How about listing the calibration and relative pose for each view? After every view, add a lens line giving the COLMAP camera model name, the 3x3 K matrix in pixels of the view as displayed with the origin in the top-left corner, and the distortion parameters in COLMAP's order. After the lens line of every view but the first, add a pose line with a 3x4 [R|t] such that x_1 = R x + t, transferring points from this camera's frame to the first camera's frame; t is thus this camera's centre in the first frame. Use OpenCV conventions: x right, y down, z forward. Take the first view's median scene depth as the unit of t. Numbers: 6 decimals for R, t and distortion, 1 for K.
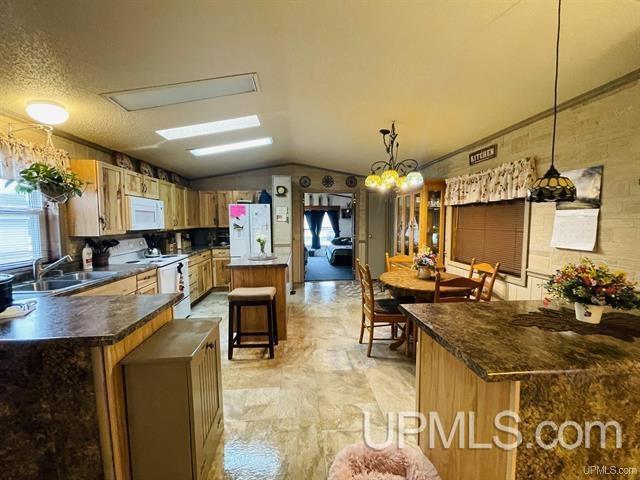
lens RADIAL K [[257.4, 0, 318.4], [0, 257.4, 239.6], [0, 0, 1]] dist [-0.004468, -0.000293]
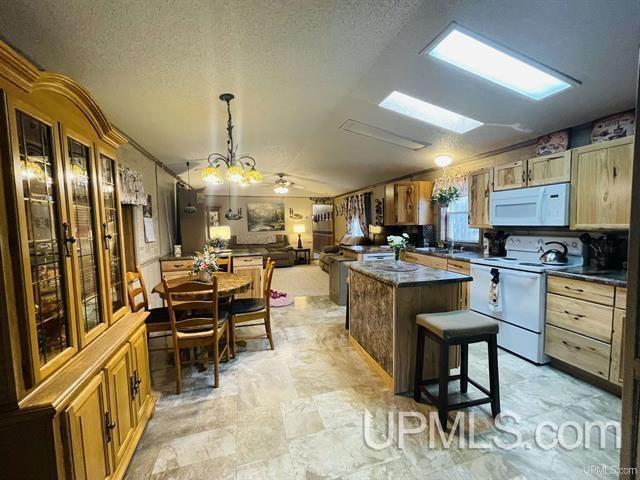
lens RADIAL K [[257.4, 0, 320.2], [0, 257.4, 238.6], [0, 0, 1]] dist [-0.004468, -0.000293]
pose [[-0.975485, 0.038937, -0.216593, 0.154355], [0.009196, 0.990575, 0.136663, -0.114347], [0.219872, 0.131321, -0.966649, 1.610124]]
